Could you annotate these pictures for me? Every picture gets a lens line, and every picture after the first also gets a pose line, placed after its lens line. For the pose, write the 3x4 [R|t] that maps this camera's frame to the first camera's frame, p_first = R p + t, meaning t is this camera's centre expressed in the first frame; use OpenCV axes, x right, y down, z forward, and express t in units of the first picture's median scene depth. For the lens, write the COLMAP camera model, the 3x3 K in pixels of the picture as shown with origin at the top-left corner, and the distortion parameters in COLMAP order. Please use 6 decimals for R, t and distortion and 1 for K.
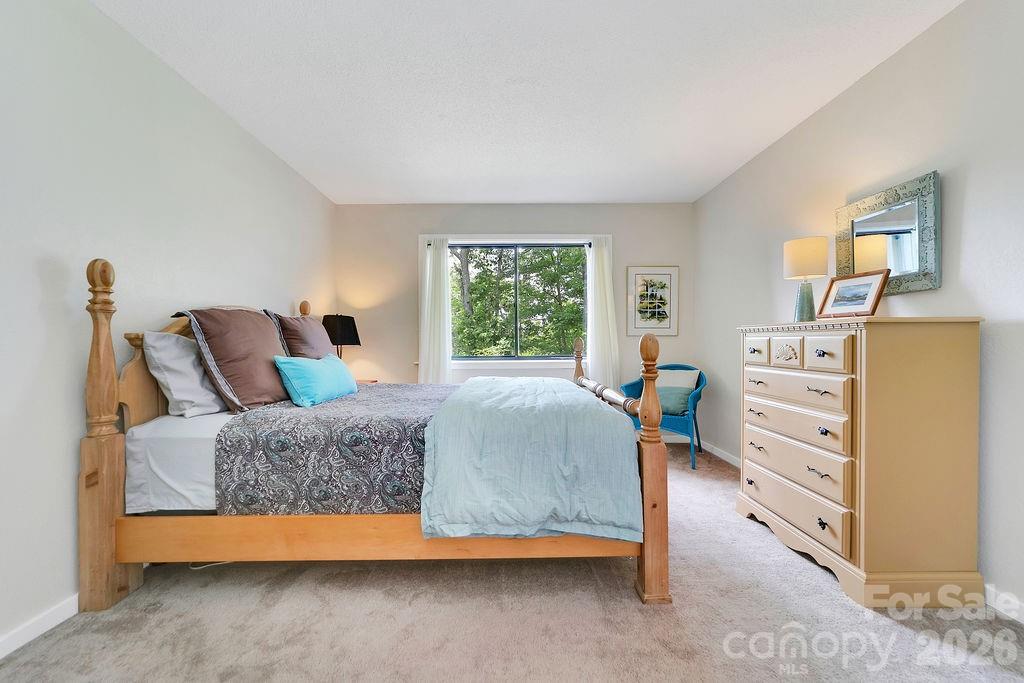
lens RADIAL K [[398.6, 0, 514.6], [0, 398.6, 344.2], [0, 0, 1]] dist [-0.011148, 0.004613]
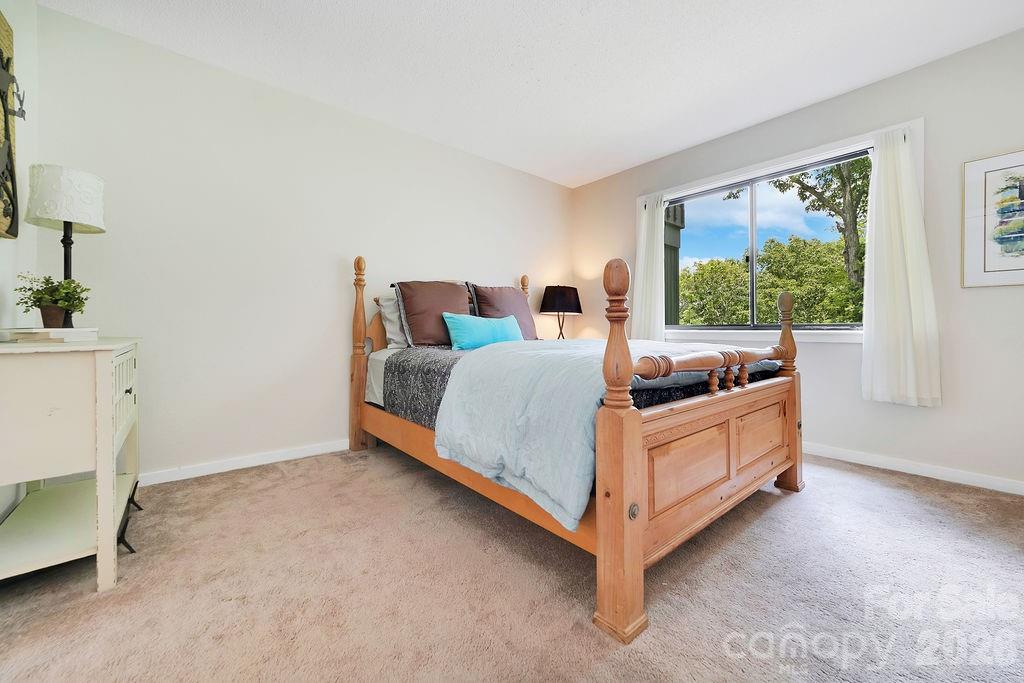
lens RADIAL K [[398.6, 0, 510.4], [0, 398.6, 324.5], [0, 0, 1]] dist [-0.011148, 0.004613]
pose [[0.631820, -0.001500, -0.775114, 0.773134], [-0.008248, 0.999928, -0.008659, 0.102504], [0.775071, 0.011864, 0.631763, 0.389976]]
